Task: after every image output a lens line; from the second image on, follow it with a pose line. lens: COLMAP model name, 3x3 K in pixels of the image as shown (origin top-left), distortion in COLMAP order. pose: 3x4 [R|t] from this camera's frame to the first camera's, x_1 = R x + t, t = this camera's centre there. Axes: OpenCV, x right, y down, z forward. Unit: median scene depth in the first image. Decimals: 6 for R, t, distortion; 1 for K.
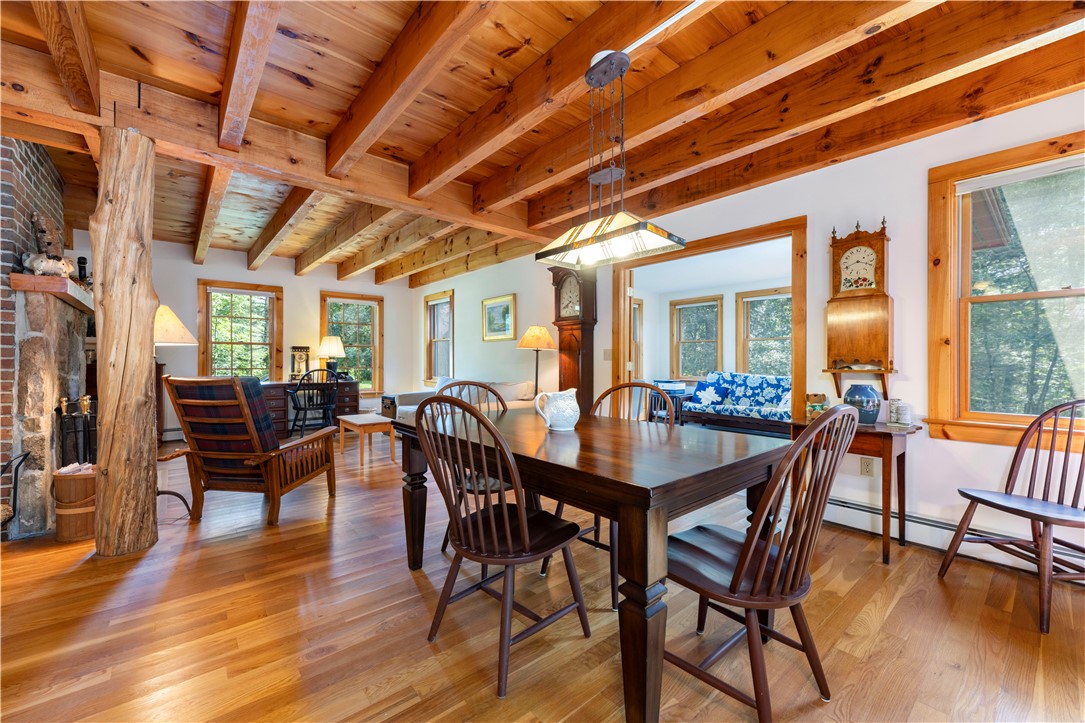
lens RADIAL K [[435.8, 0, 540.0], [0, 435.8, 362.0], [0, 0, 1]] dist [-0.000111, -0.000224]
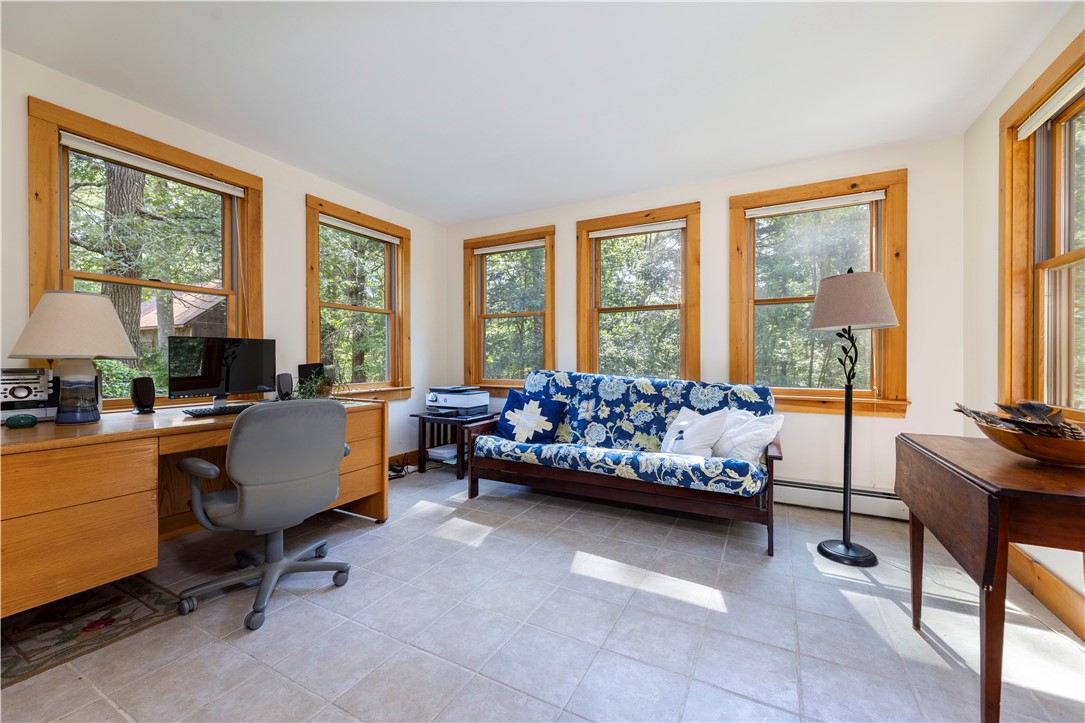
lens RADIAL K [[435.8, 0, 541.3], [0, 435.8, 361.0], [0, 0, 1]] dist [-0.000111, -0.000224]
pose [[0.929922, -0.002375, 0.367750, 0.225471], [0.000313, 0.999984, 0.005666, 0.008443], [-0.367758, -0.005154, 0.929907, 0.551660]]
